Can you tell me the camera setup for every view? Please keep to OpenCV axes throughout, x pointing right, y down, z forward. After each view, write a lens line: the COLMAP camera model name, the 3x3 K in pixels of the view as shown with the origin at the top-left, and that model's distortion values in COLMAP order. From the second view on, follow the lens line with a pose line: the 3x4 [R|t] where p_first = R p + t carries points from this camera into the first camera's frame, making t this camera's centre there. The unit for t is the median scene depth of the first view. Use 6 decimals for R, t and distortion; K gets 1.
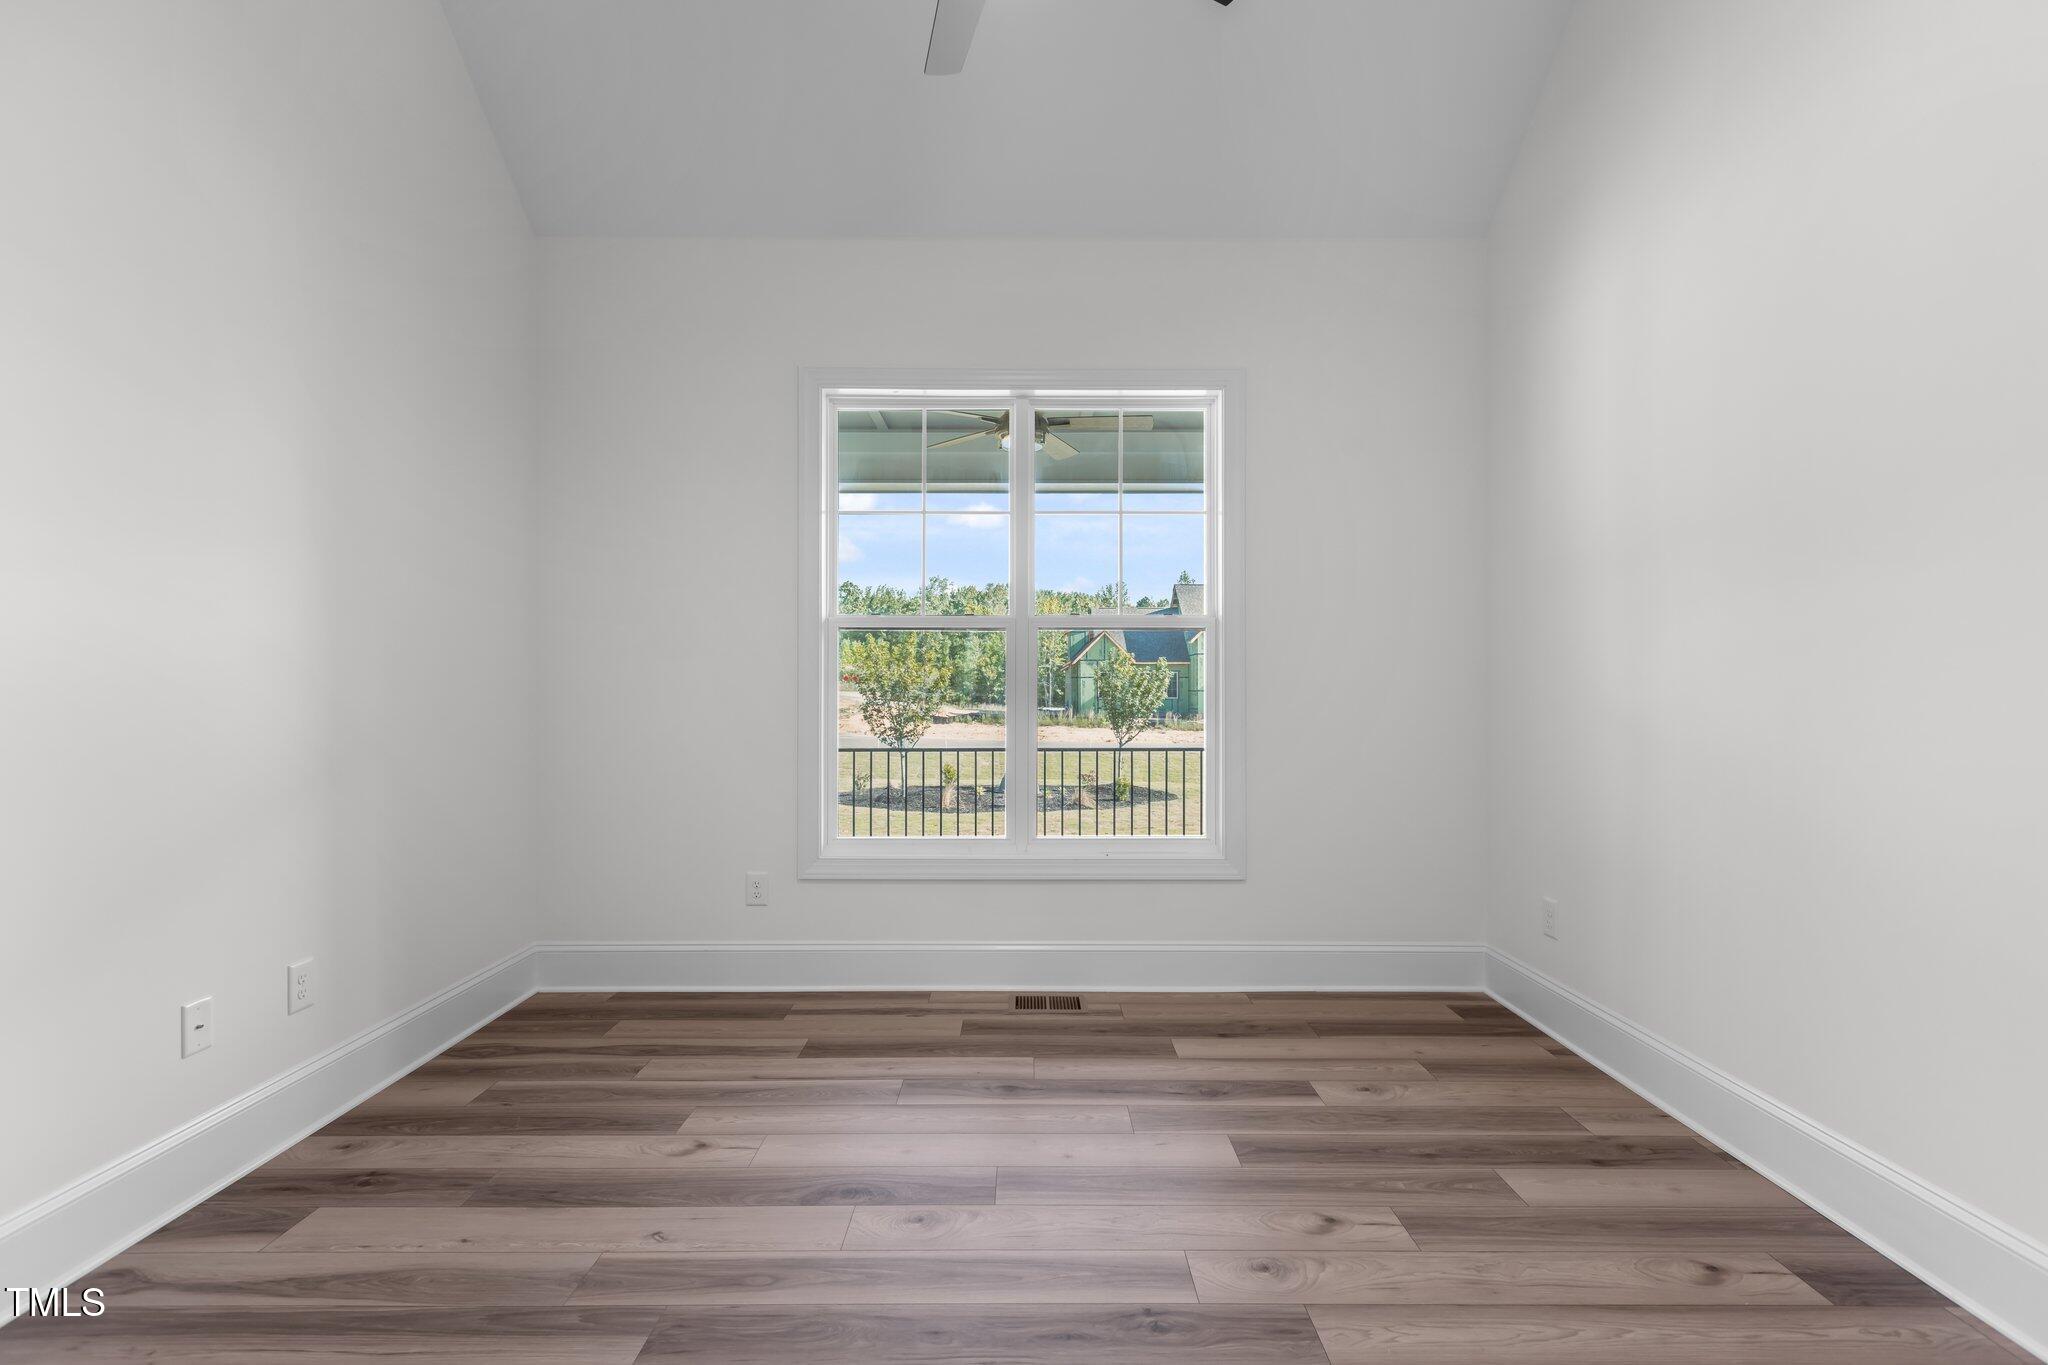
lens RADIAL K [[916.4, 0, 1024.8], [0, 916.4, 686.2], [0, 0, 1]] dist [0.005774, -0.001045]
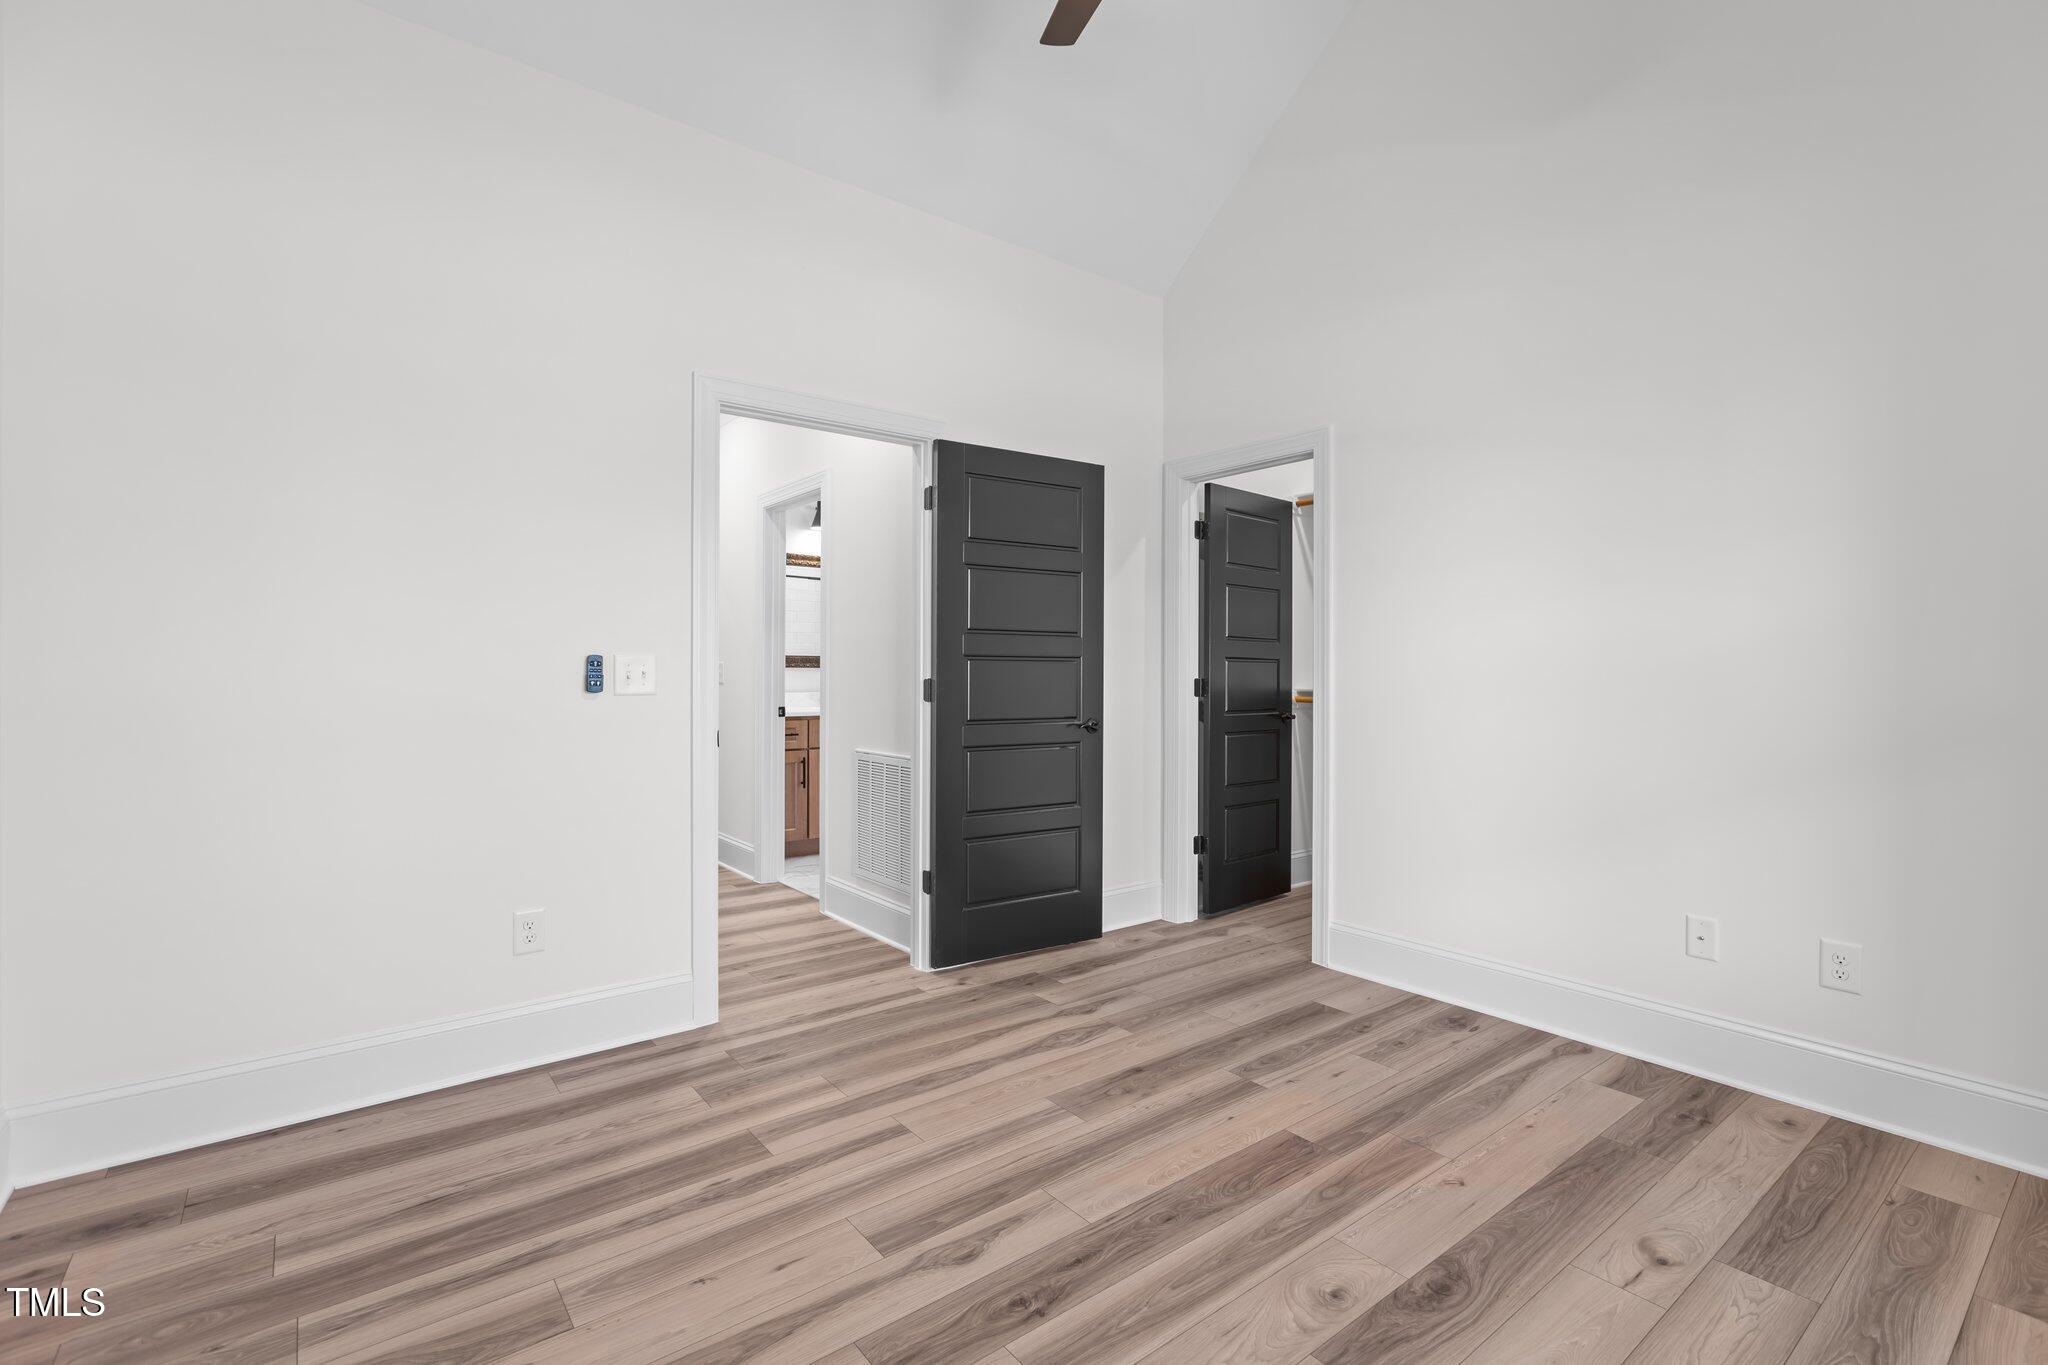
lens RADIAL K [[916.4, 0, 1021.3], [0, 916.4, 677.6], [0, 0, 1]] dist [0.005774, -0.001045]
pose [[-0.790220, 0.001412, -0.612822, 0.608785], [0.001996, 0.999998, -0.000270, 0.013811], [0.612820, -0.001436, -0.790221, 1.442121]]
